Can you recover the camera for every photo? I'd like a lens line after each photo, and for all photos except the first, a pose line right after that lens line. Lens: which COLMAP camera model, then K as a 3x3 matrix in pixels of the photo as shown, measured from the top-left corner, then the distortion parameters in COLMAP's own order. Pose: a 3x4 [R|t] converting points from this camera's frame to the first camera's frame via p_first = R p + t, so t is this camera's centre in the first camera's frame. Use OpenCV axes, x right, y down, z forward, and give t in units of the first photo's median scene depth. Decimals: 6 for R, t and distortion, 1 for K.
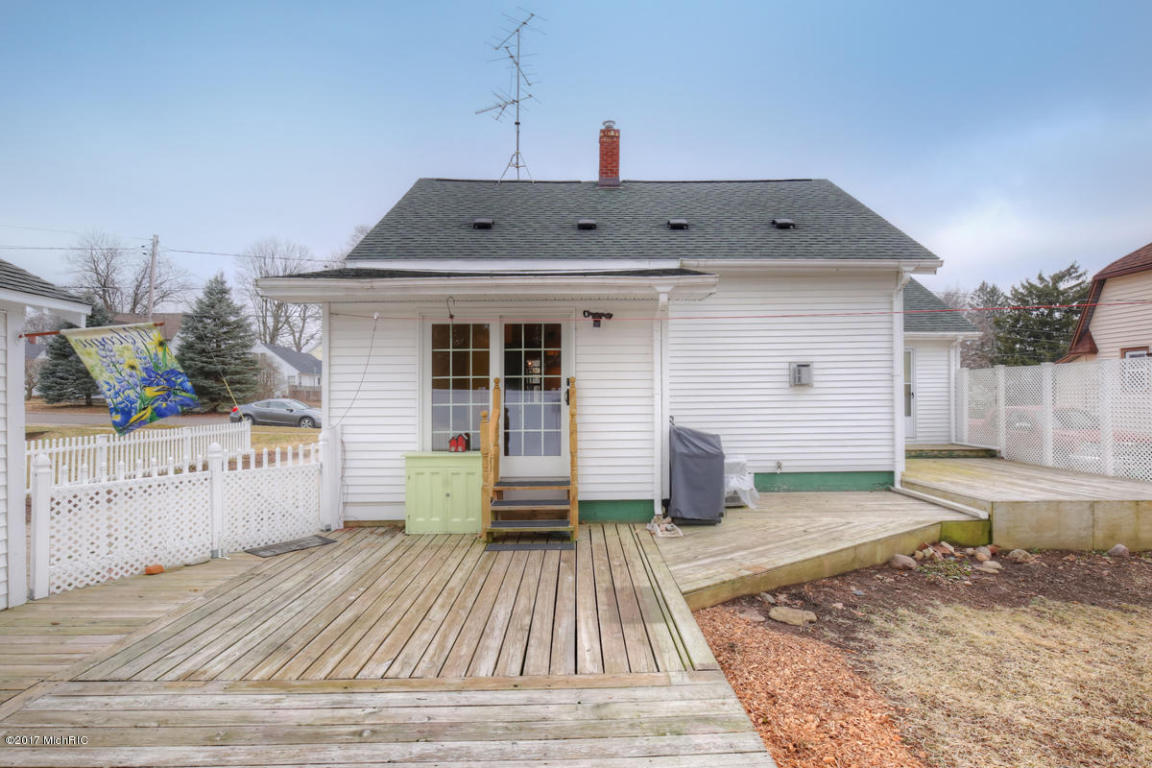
lens RADIAL K [[601.3, 0, 579.1], [0, 601.3, 386.6], [0, 0, 1]] dist [0.003567, -0.000198]
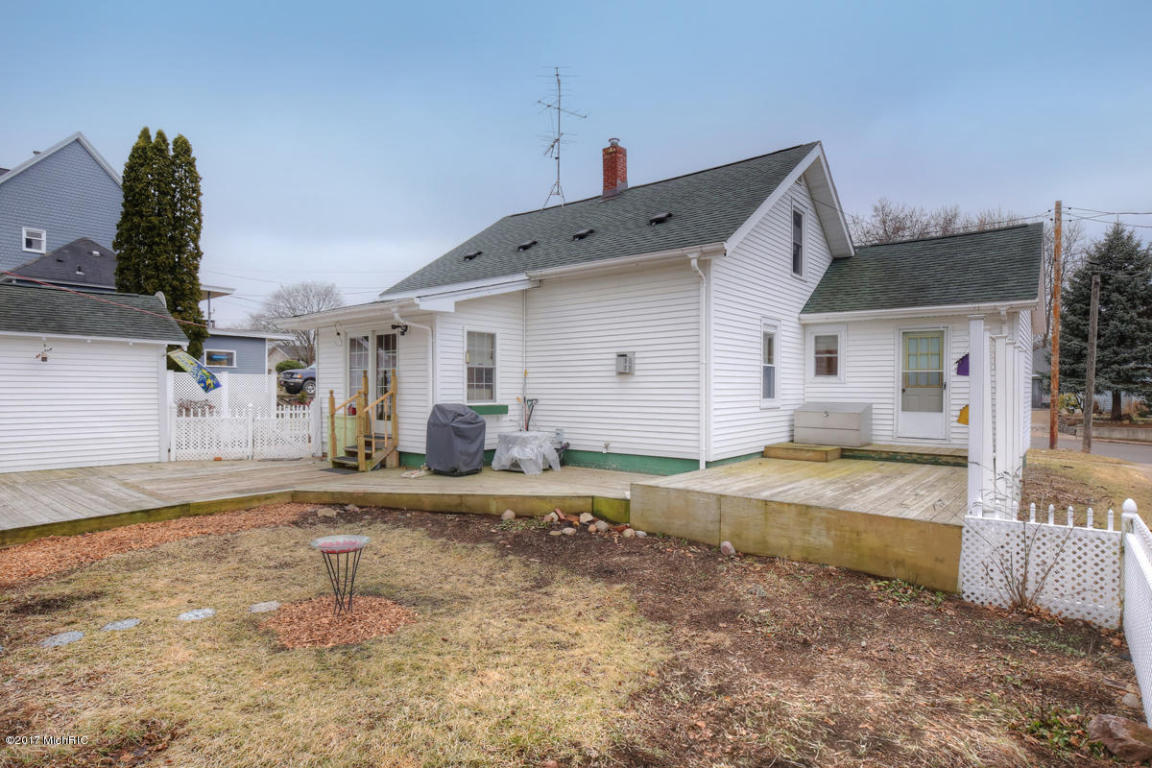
lens RADIAL K [[645.9, 0, 575.9], [0, 645.9, 384.6], [0, 0, 1]] dist [-0.008495, -0.000772]
pose [[0.742386, 0.006668, -0.669940, 1.404671], [0.001950, 0.999925, 0.012114, 0.004336], [0.669970, -0.010299, 0.742317, 0.099828]]
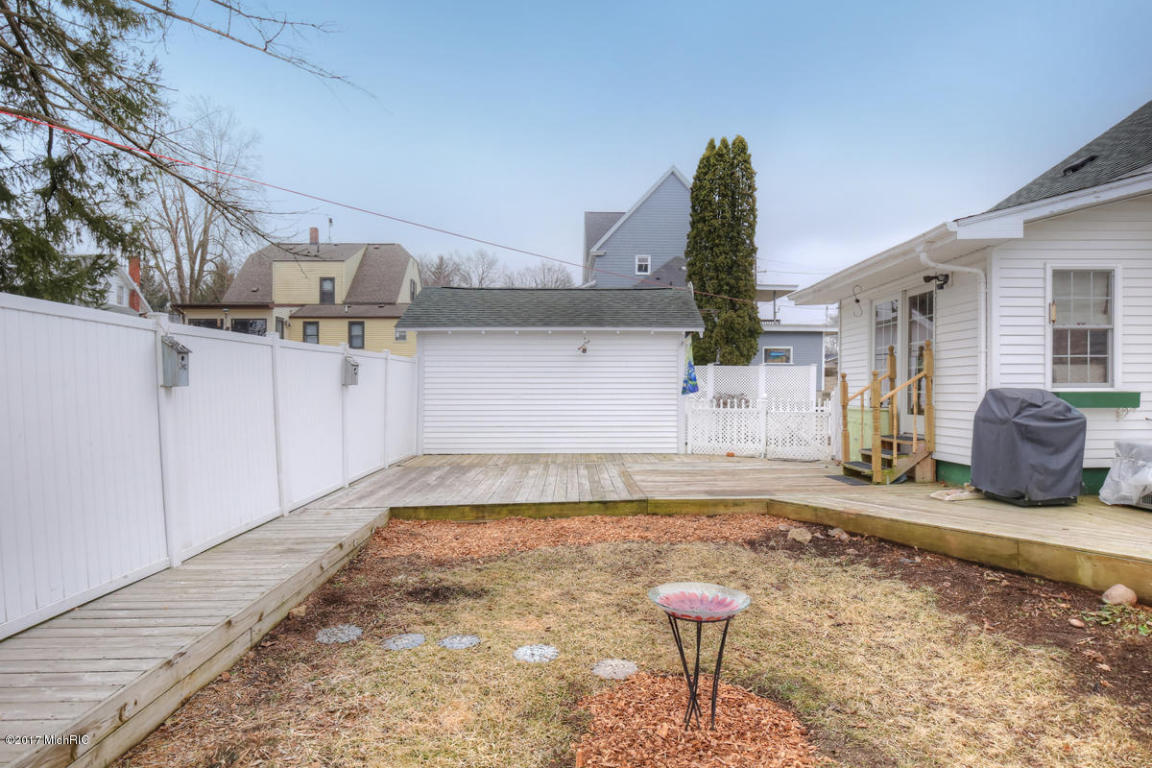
lens RADIAL K [[667.6, 0, 570.8], [0, 667.6, 398.8], [0, 0, 1]] dist [-0.016823, 0.001003]
pose [[-0.013565, 0.018522, -0.999736, 1.141828], [0.016025, 0.999704, 0.018304, 0.054403], [0.999780, -0.015772, -0.013858, 0.391597]]
